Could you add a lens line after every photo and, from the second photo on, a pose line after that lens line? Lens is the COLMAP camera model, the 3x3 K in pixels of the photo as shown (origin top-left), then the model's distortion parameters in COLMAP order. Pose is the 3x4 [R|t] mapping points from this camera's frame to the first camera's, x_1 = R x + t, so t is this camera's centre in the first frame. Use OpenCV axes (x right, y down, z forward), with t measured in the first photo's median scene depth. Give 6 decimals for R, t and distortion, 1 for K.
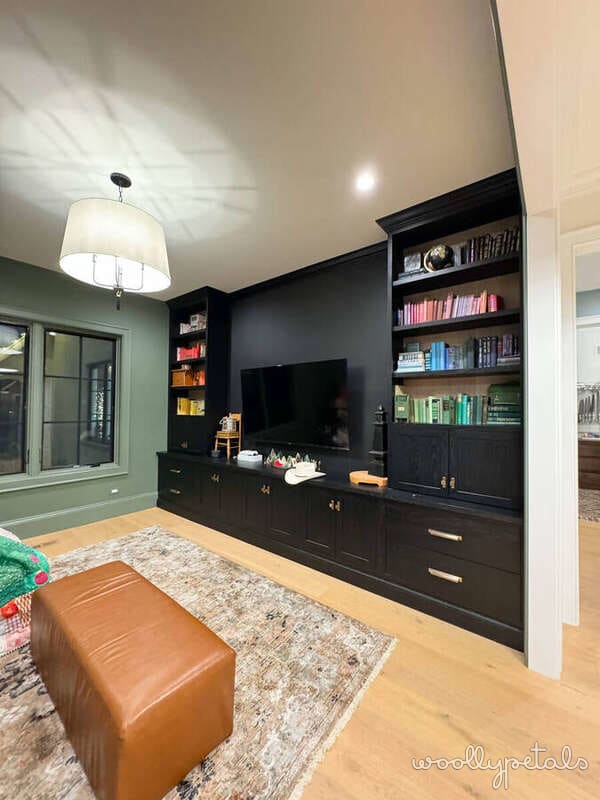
lens RADIAL K [[319.3, 0, 301.3], [0, 319.3, 400.2], [0, 0, 1]] dist [-0.002512, 0.000114]
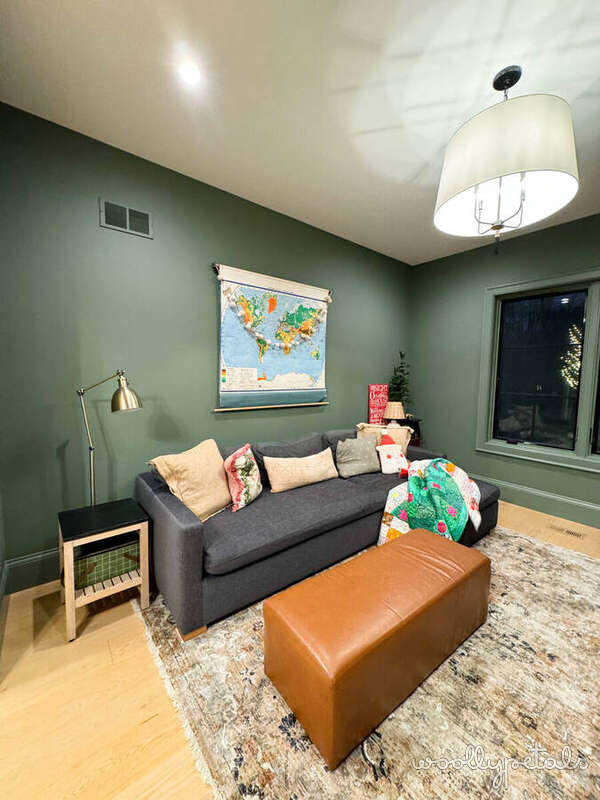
lens RADIAL K [[319.3, 0, 301.3], [0, 319.3, 400.2], [0, 0, 1]] dist [-0.002512, 0.000114]
pose [[-0.231245, 0.070848, -0.970313, 0.342756], [-0.001812, 0.997312, 0.073251, 0.022342], [0.972894, 0.018697, -0.230495, 0.714181]]
